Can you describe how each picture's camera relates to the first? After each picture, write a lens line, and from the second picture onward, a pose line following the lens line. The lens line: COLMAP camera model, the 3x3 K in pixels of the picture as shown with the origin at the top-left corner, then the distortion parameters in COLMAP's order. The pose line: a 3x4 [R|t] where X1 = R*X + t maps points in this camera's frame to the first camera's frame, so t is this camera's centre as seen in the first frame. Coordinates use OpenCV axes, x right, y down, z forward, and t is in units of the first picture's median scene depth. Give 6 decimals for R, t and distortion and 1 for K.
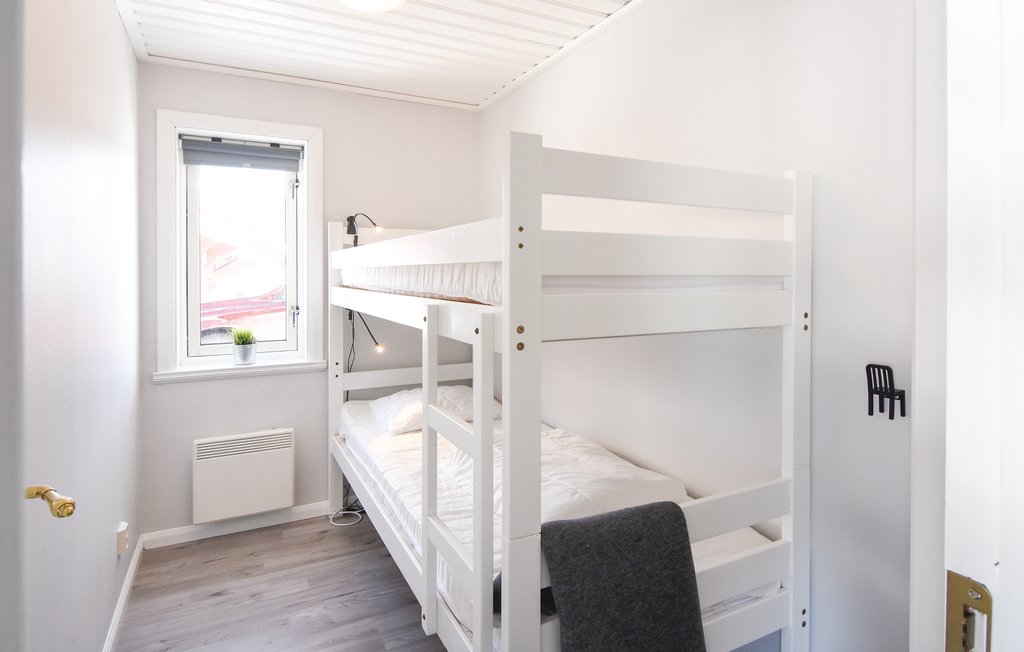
lens RADIAL K [[507.1, 0, 512.3], [0, 507.1, 276.1], [0, 0, 1]] dist [-0.001512, -0.000397]
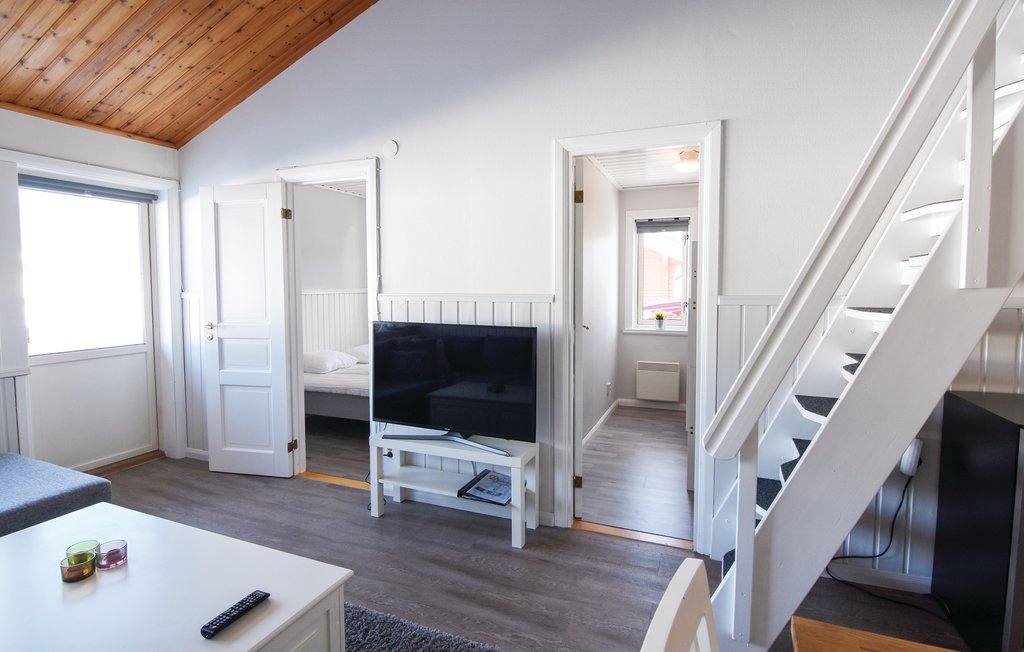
lens RADIAL K [[496.6, 0, 512.5], [0, 496.6, 312.7], [0, 0, 1]] dist [-0.000245, -0.000010]
pose [[0.620086, 0.044317, -0.783281, 0.680019], [-0.002937, 0.998527, 0.054170, -0.000059], [0.784529, -0.031290, 0.619303, -0.716461]]
